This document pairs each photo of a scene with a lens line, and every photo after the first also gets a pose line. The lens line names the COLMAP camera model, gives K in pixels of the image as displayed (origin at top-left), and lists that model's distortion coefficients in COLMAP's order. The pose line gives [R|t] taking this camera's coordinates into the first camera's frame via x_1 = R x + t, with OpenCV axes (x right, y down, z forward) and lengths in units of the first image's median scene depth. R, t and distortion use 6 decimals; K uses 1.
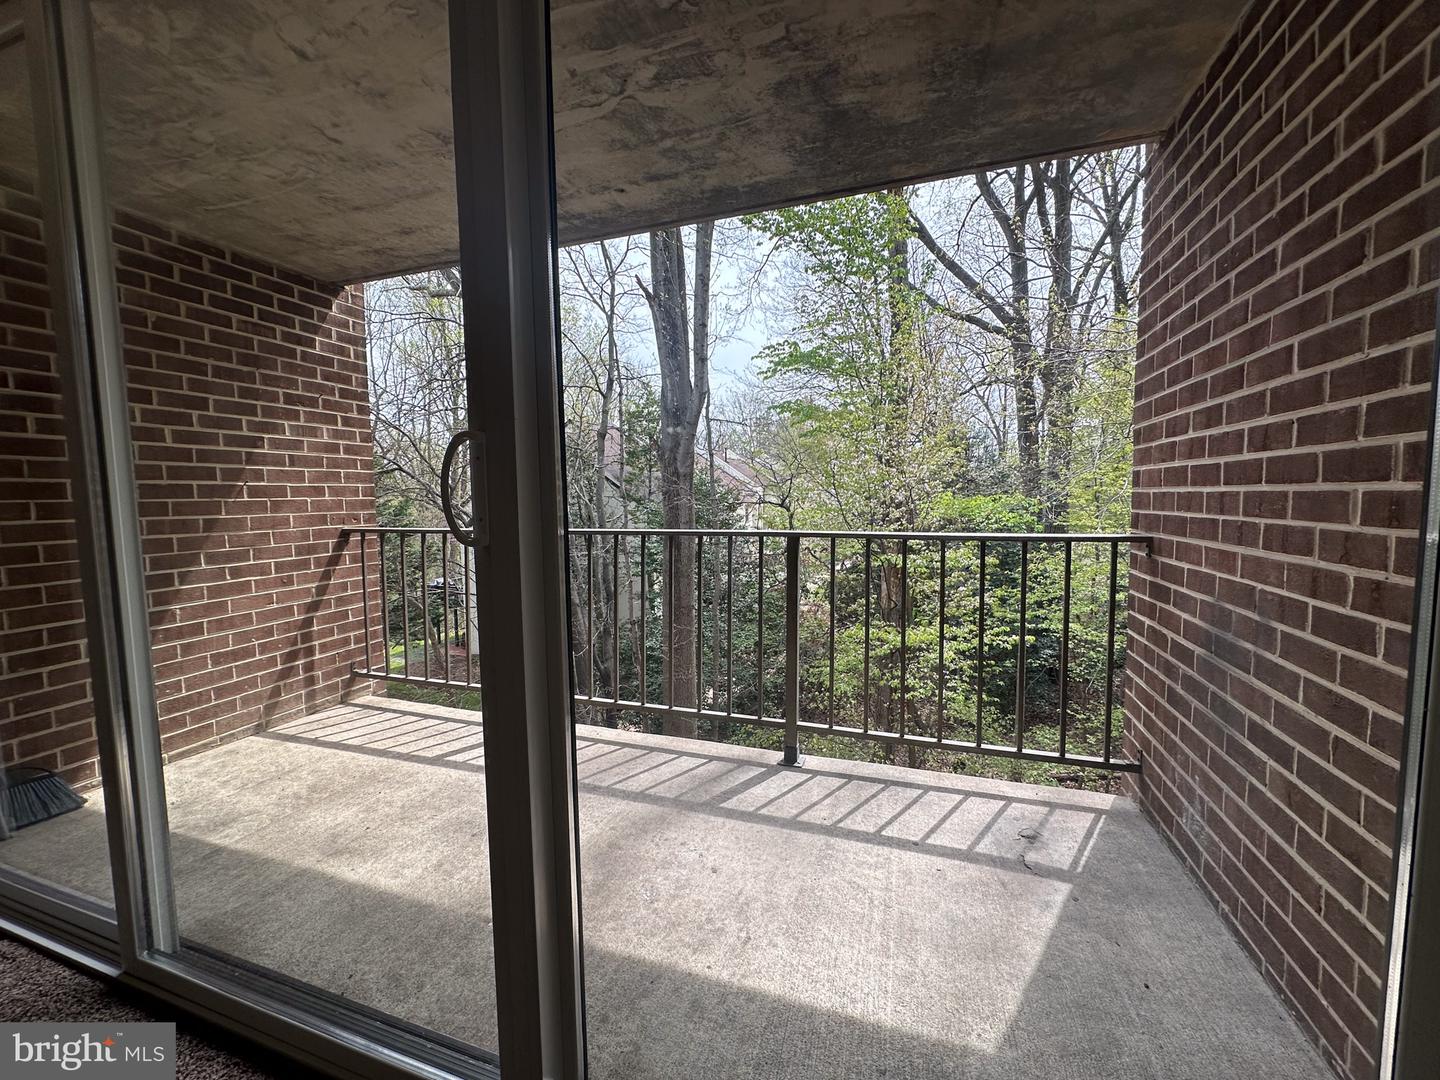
lens RADIAL K [[574.2, 0, 719.3], [0, 574.2, 543.4], [0, 0, 1]] dist [-0.000038, -0.000017]
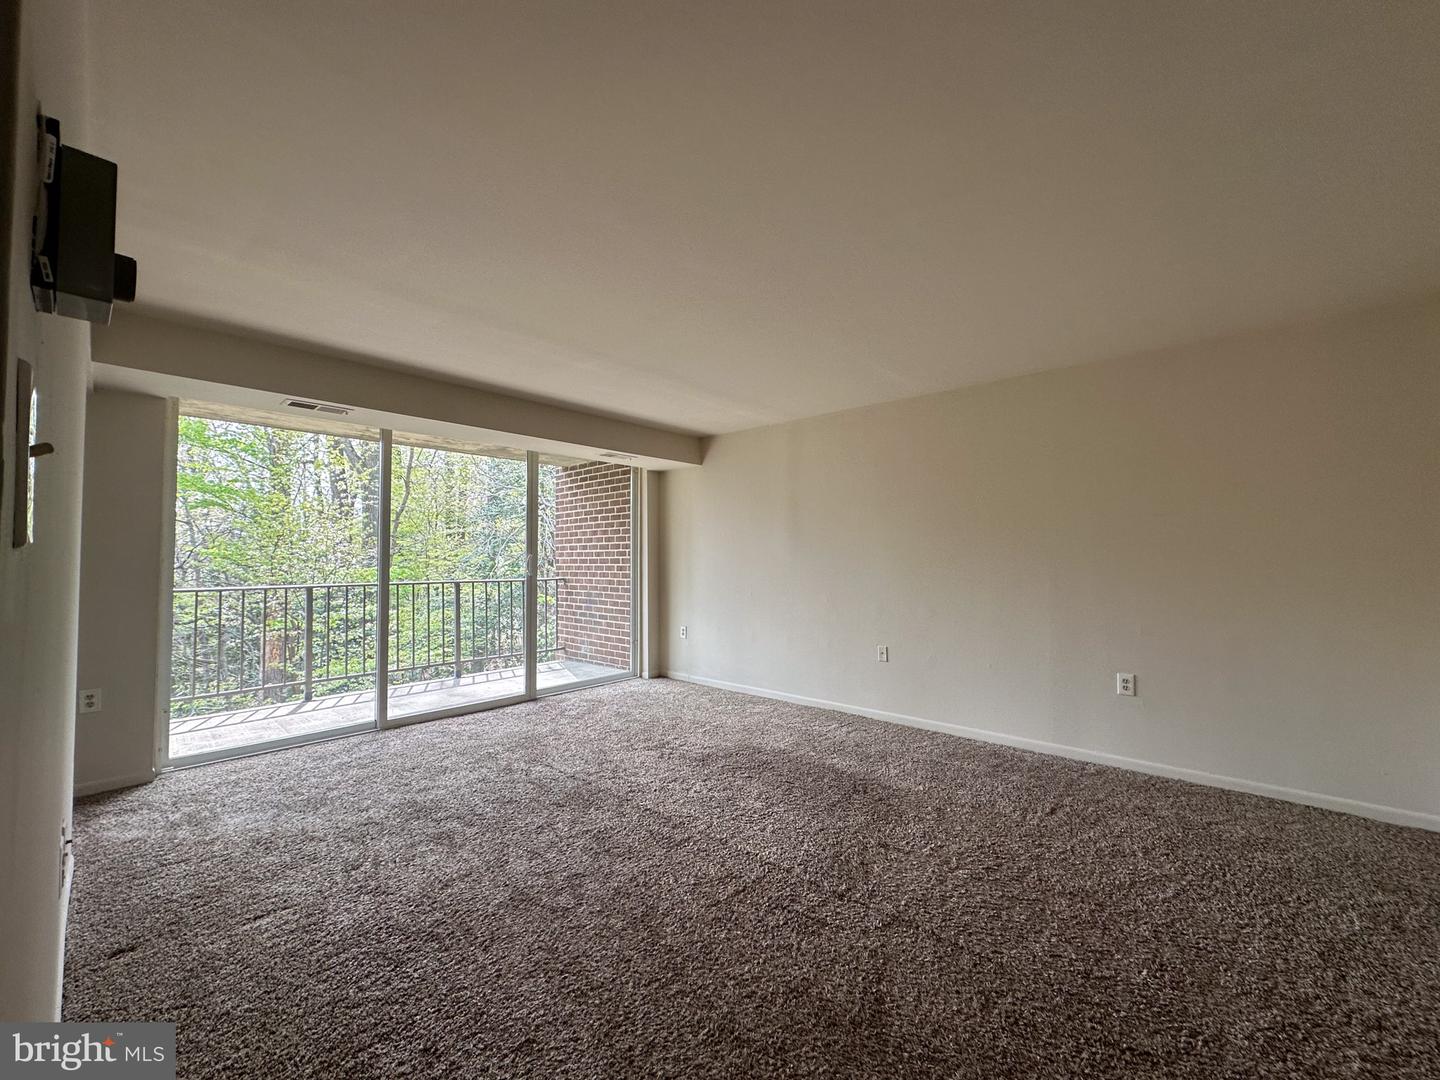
lens RADIAL K [[574.2, 0, 719.0], [0, 574.2, 545.7], [0, 0, 1]] dist [-0.000038, -0.000017]
pose [[0.398408, 0.044803, 0.916114, -2.810935], [0.067033, 0.994713, -0.077799, 0.171733], [-0.914756, 0.092405, 0.393298, -1.677723]]
